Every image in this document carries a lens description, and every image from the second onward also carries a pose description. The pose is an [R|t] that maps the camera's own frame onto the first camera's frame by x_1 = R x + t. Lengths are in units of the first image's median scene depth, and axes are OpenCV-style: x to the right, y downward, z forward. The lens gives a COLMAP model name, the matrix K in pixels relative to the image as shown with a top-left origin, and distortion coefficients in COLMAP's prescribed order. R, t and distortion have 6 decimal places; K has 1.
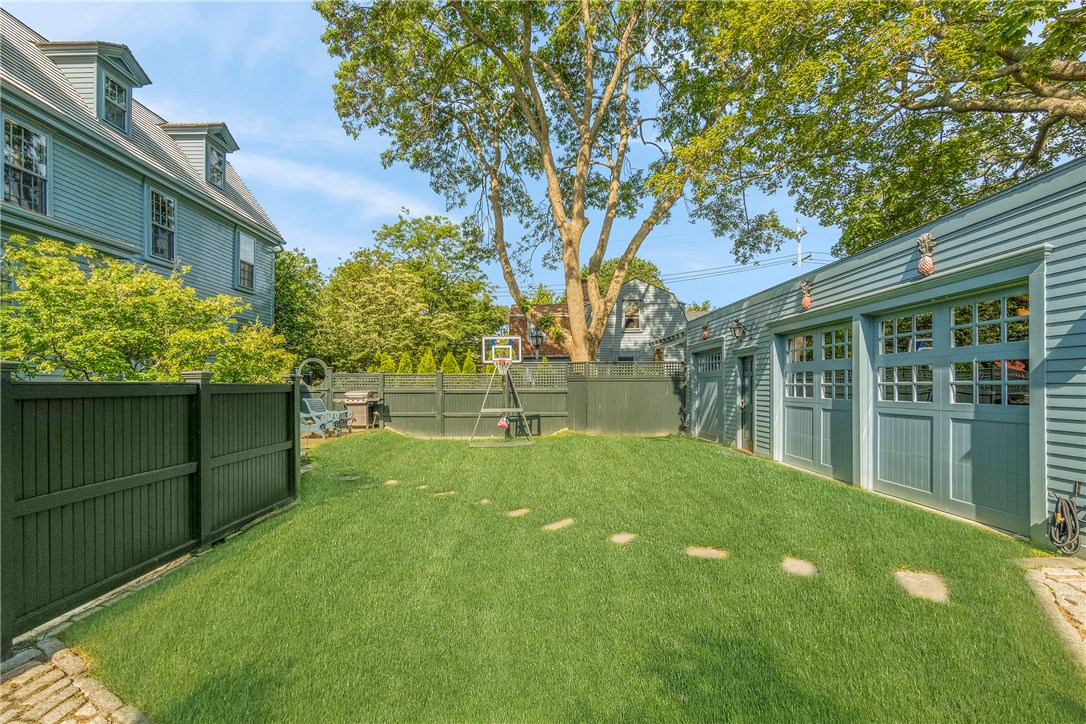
lens RADIAL K [[511.9, 0, 541.6], [0, 511.9, 384.1], [0, 0, 1]] dist [-0.001888, -0.000410]
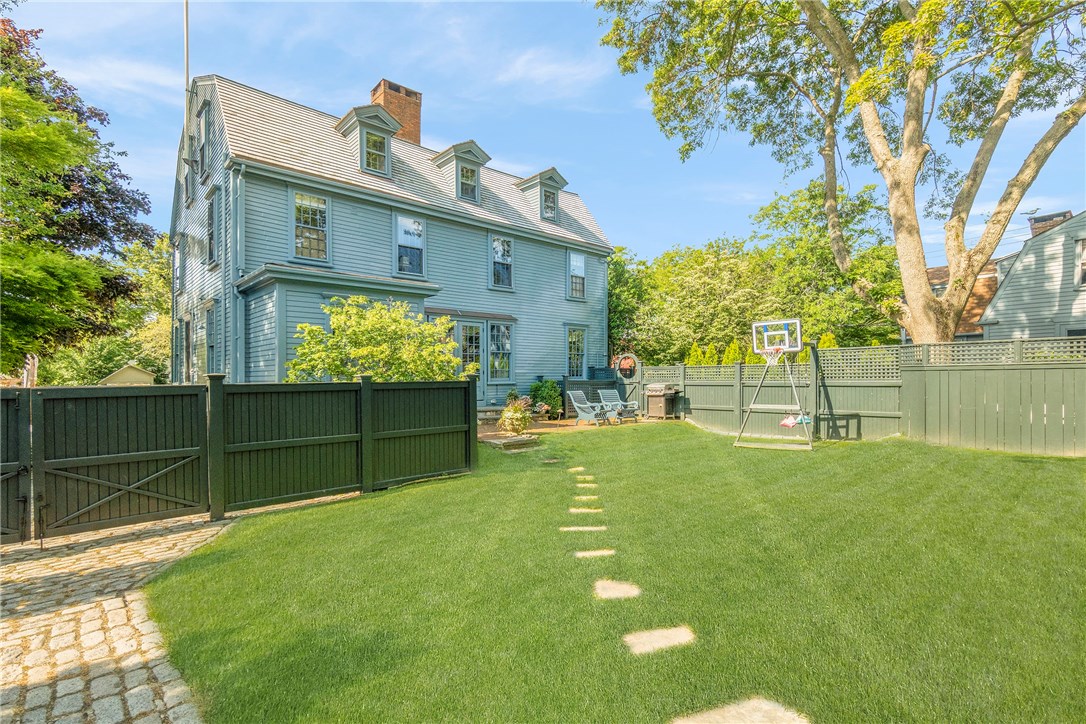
lens RADIAL K [[511.9, 0, 541.6], [0, 511.9, 384.1], [0, 0, 1]] dist [-0.001888, -0.000410]
pose [[0.690718, 0.002705, -0.723120, 0.238029], [0.011729, 0.999820, 0.014943, -0.003580], [0.723030, -0.018803, 0.690561, 0.102132]]
